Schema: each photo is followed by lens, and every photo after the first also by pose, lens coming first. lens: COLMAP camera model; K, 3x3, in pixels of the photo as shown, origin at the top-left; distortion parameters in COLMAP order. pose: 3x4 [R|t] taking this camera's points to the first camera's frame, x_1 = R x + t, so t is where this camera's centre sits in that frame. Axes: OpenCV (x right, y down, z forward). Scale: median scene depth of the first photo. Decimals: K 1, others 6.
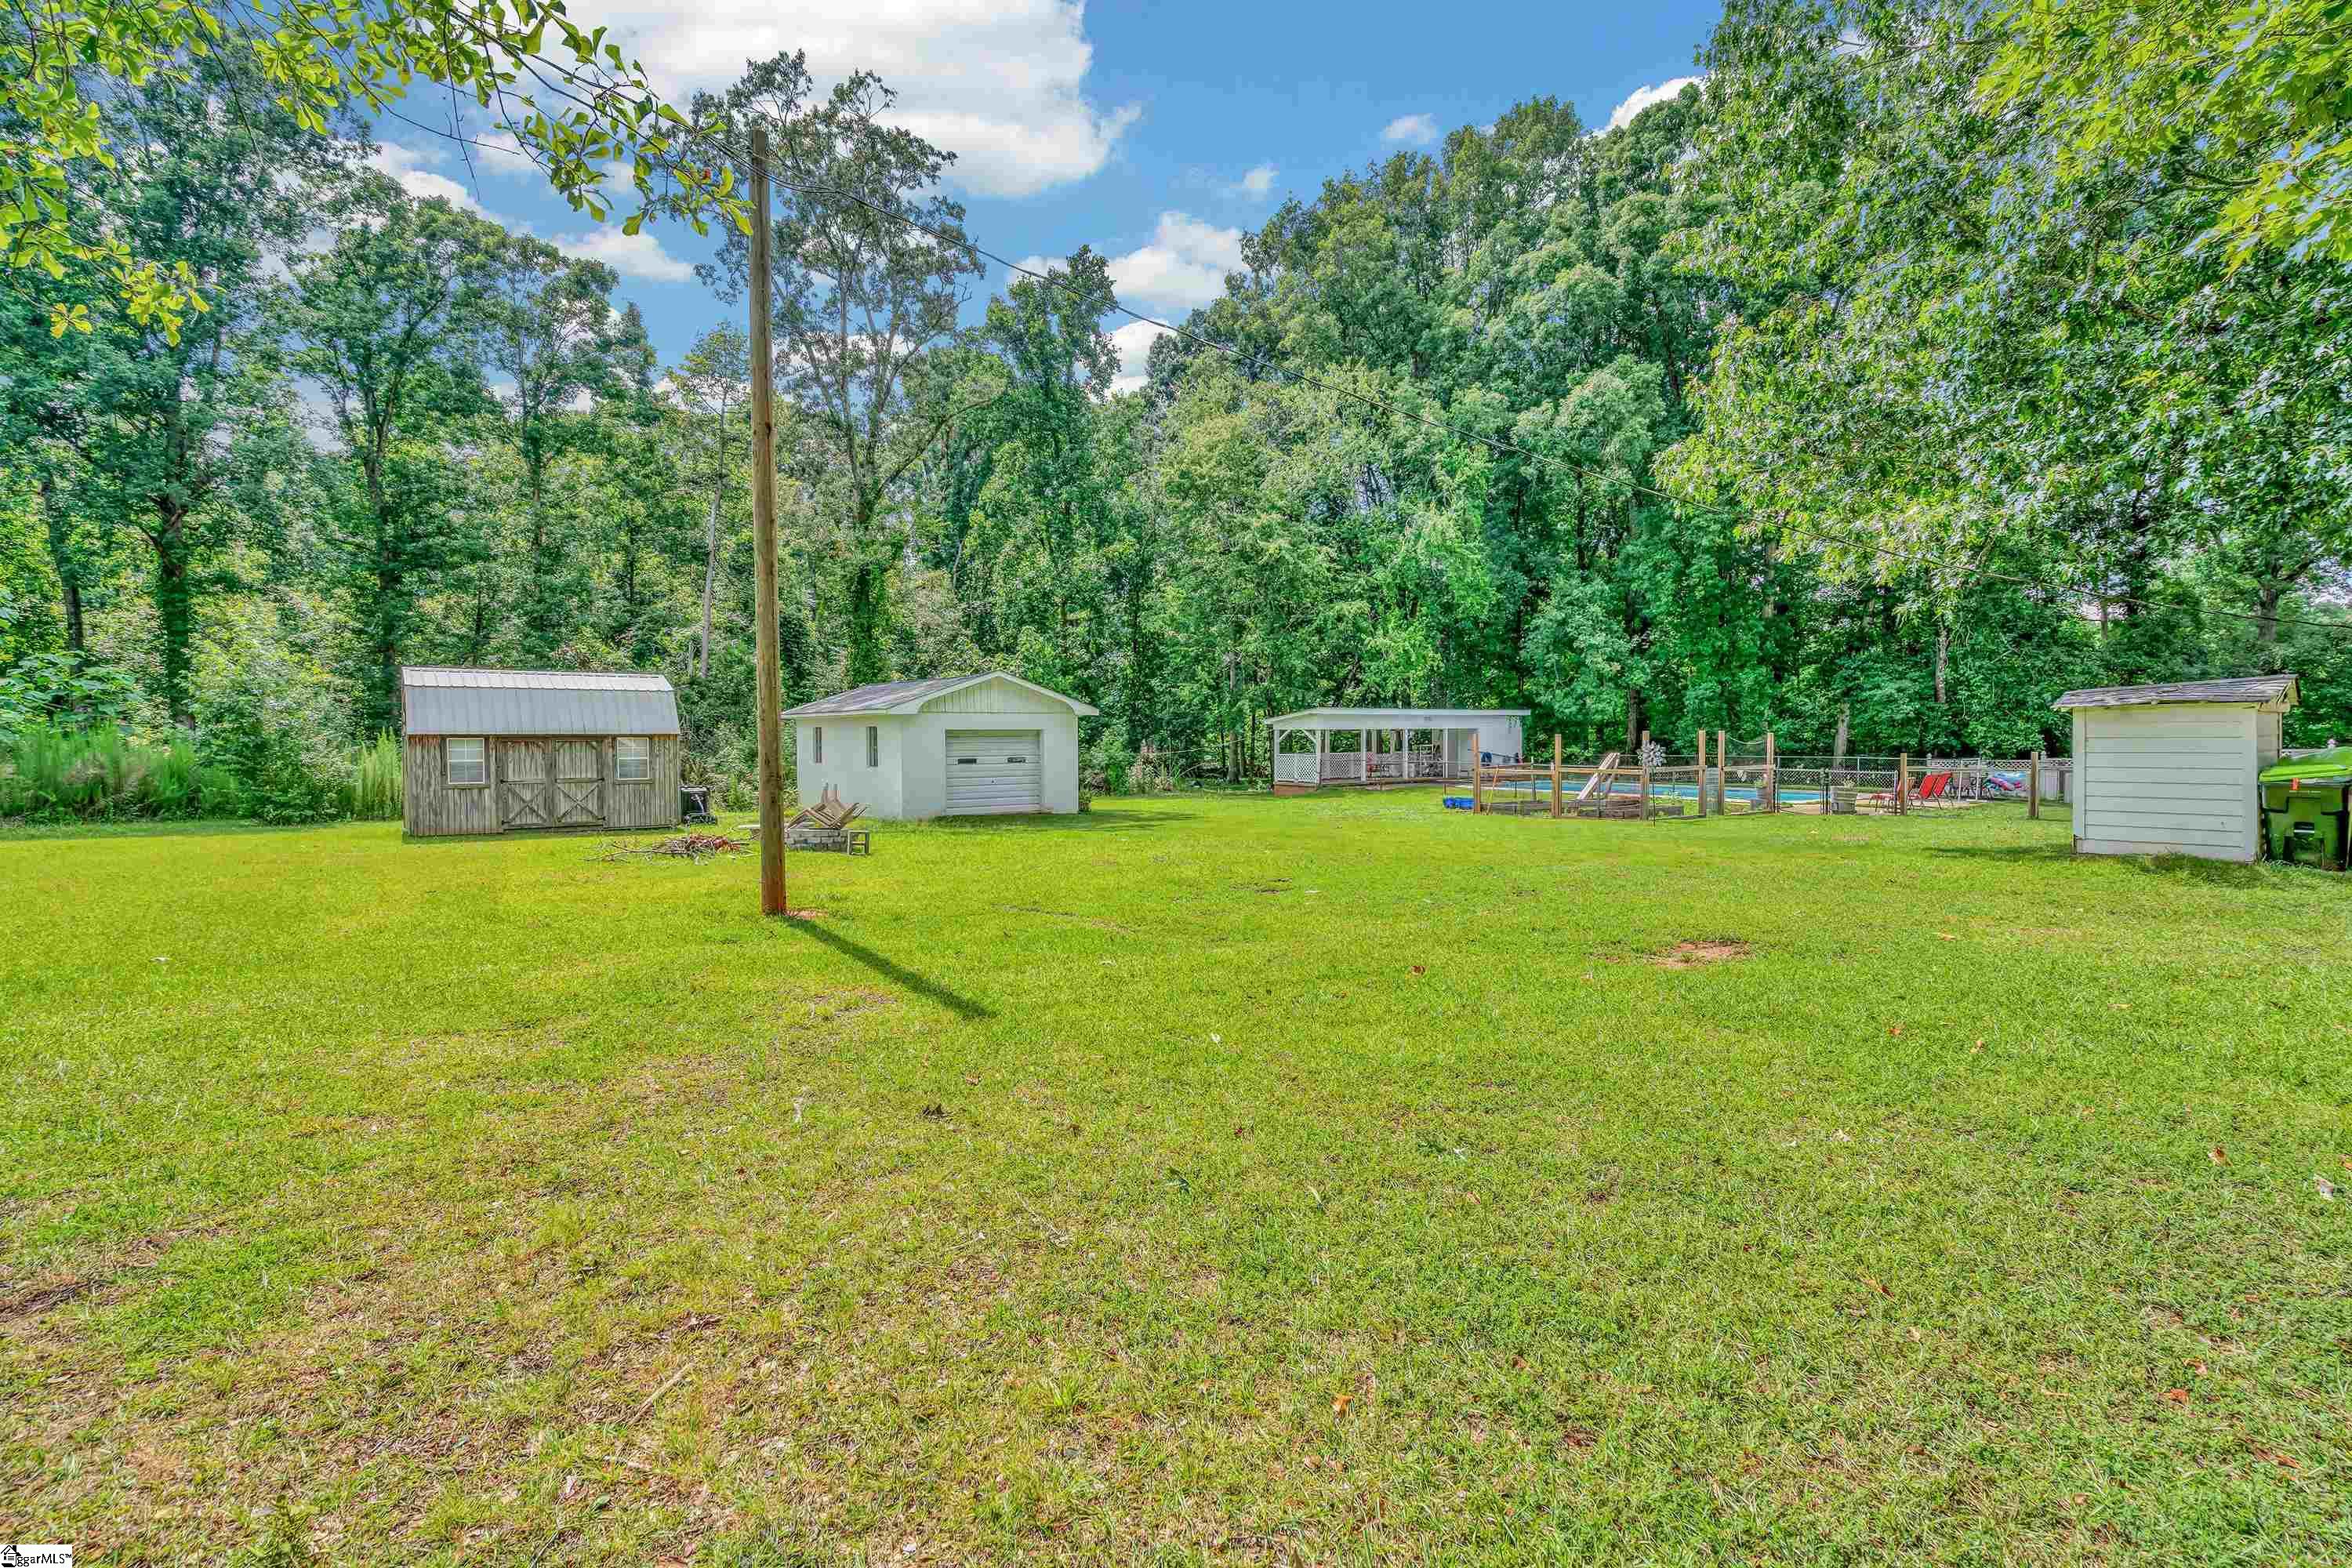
lens RADIAL K [[1127.2, 0, 1168.2], [0, 1127.2, 777.0], [0, 0, 1]] dist [0.005305, -0.000074]
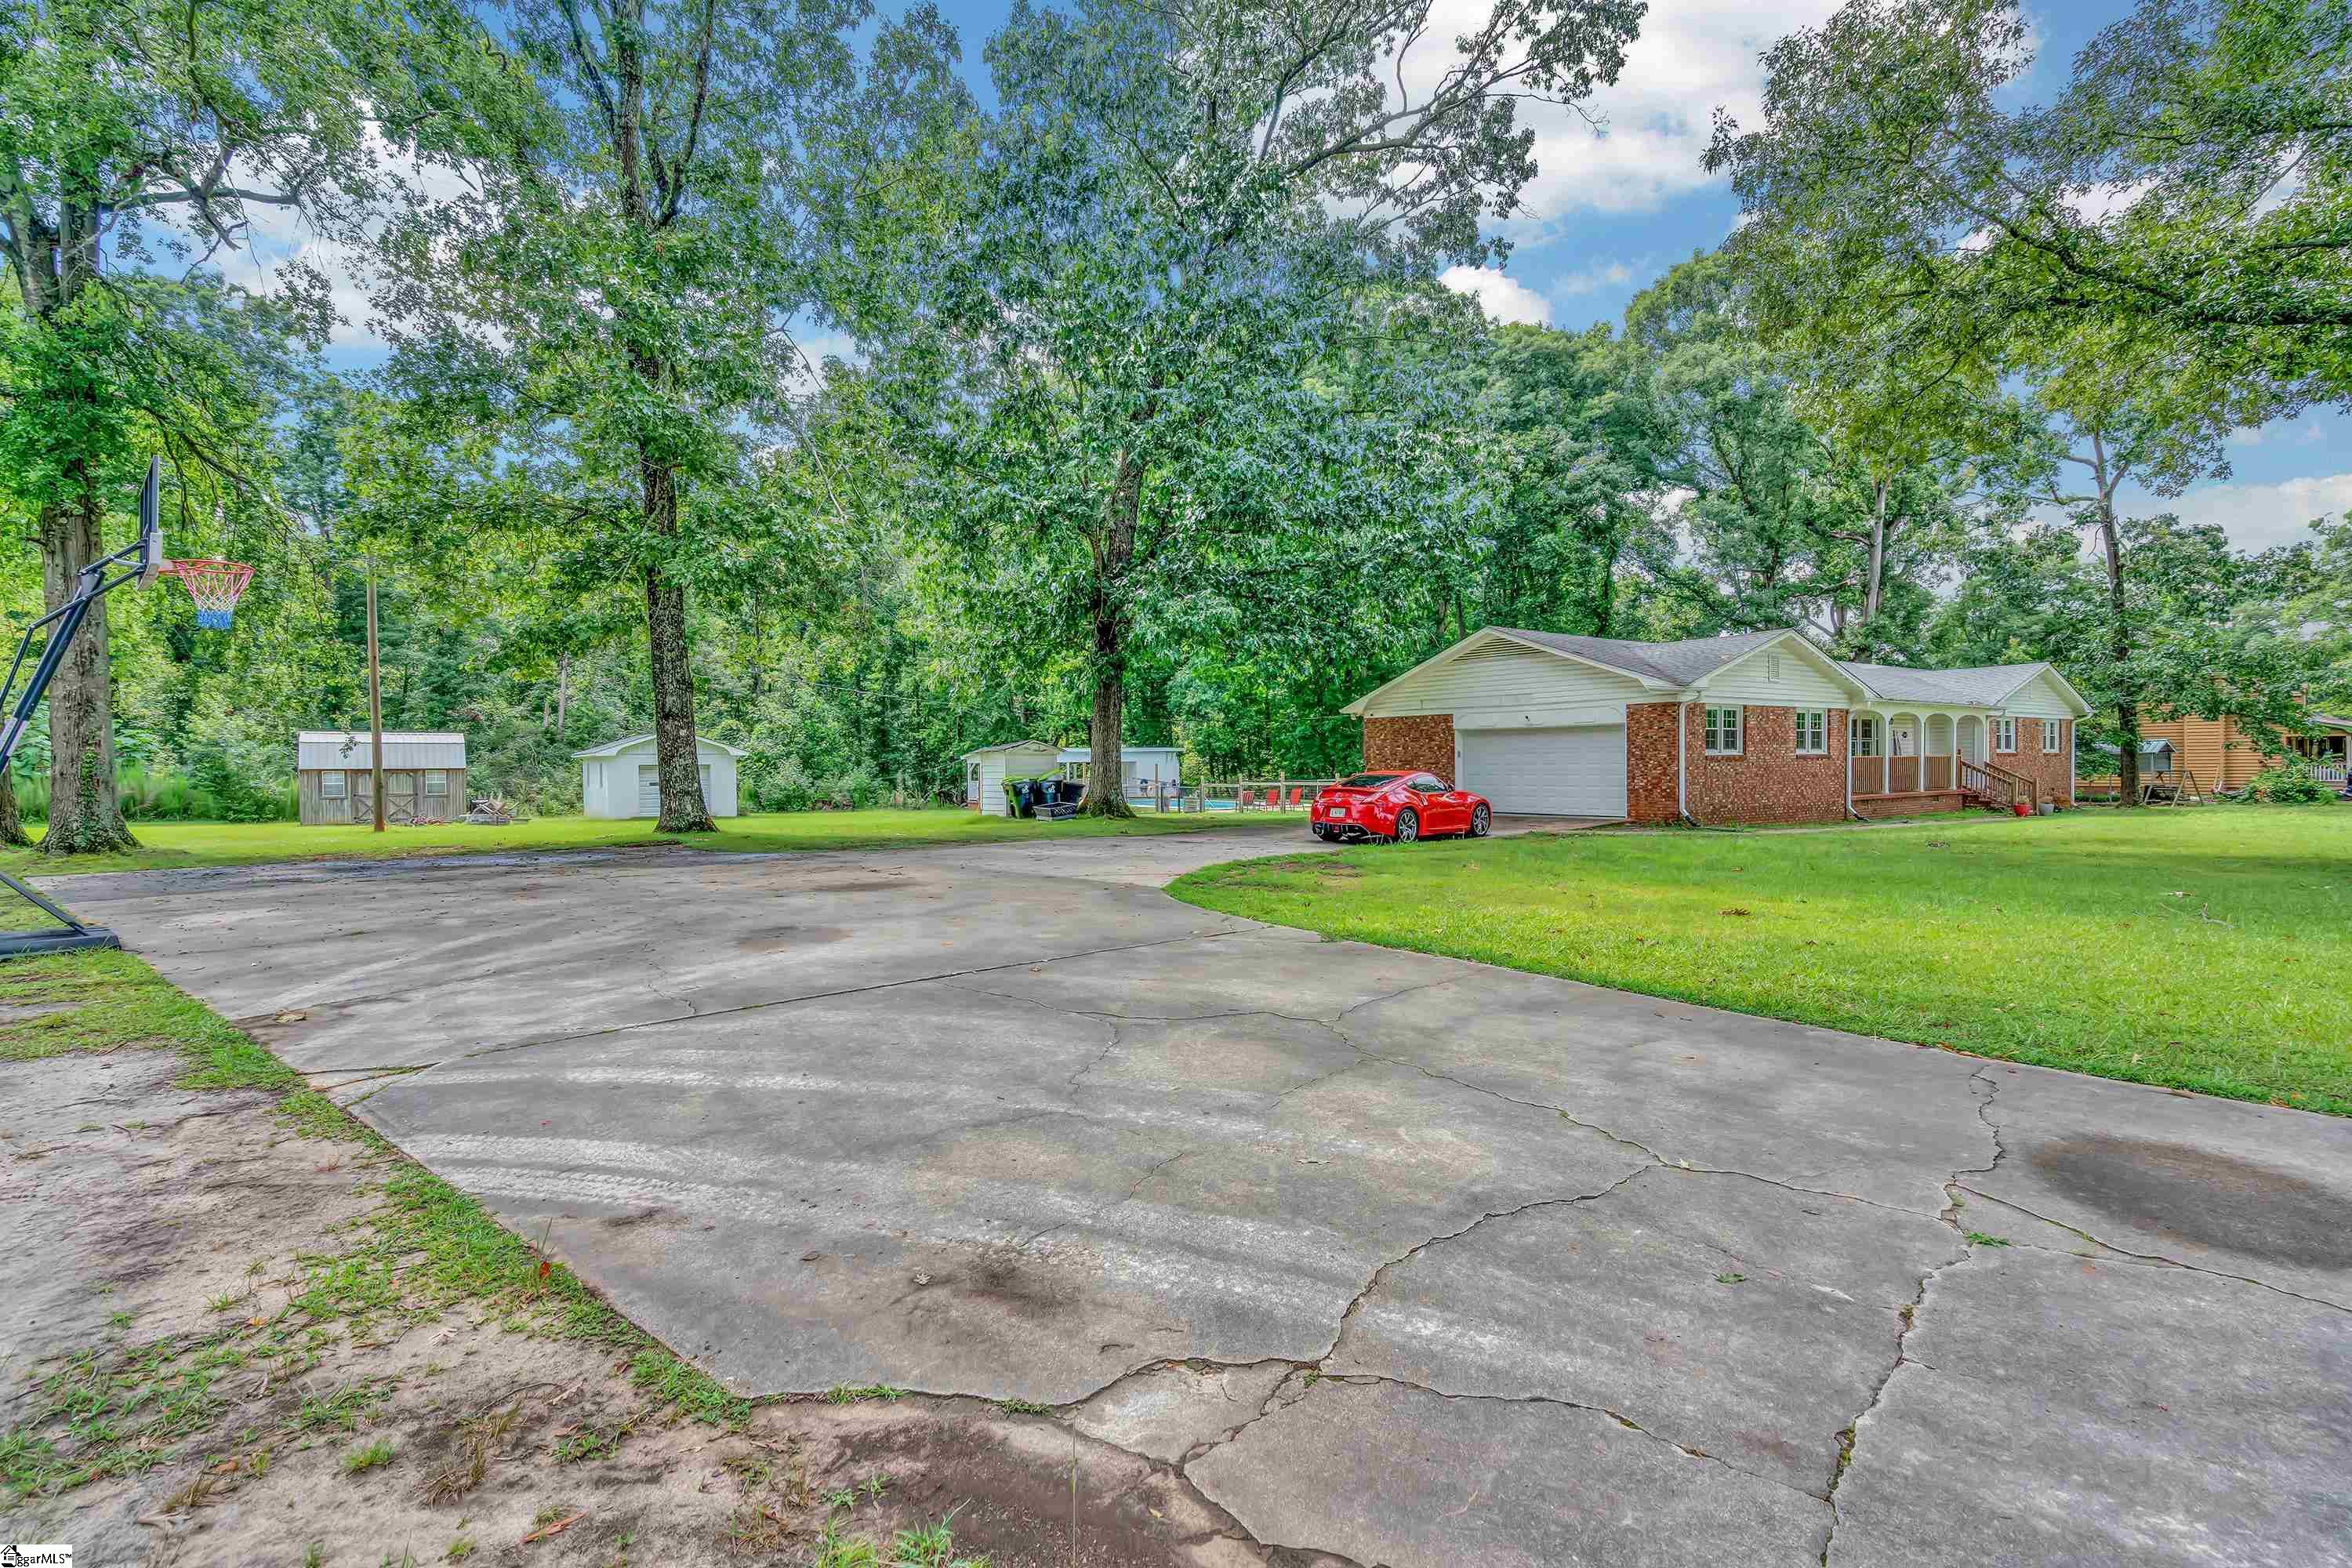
lens RADIAL K [[1127.2, 0, 1173.6], [0, 1127.2, 791.5], [0, 0, 1]] dist [0.005305, -0.000074]
pose [[0.999953, -0.004181, -0.008784, 0.638402], [0.004042, 0.999867, -0.015807, 0.027703], [0.008849, 0.015770, 0.999836, -0.689397]]
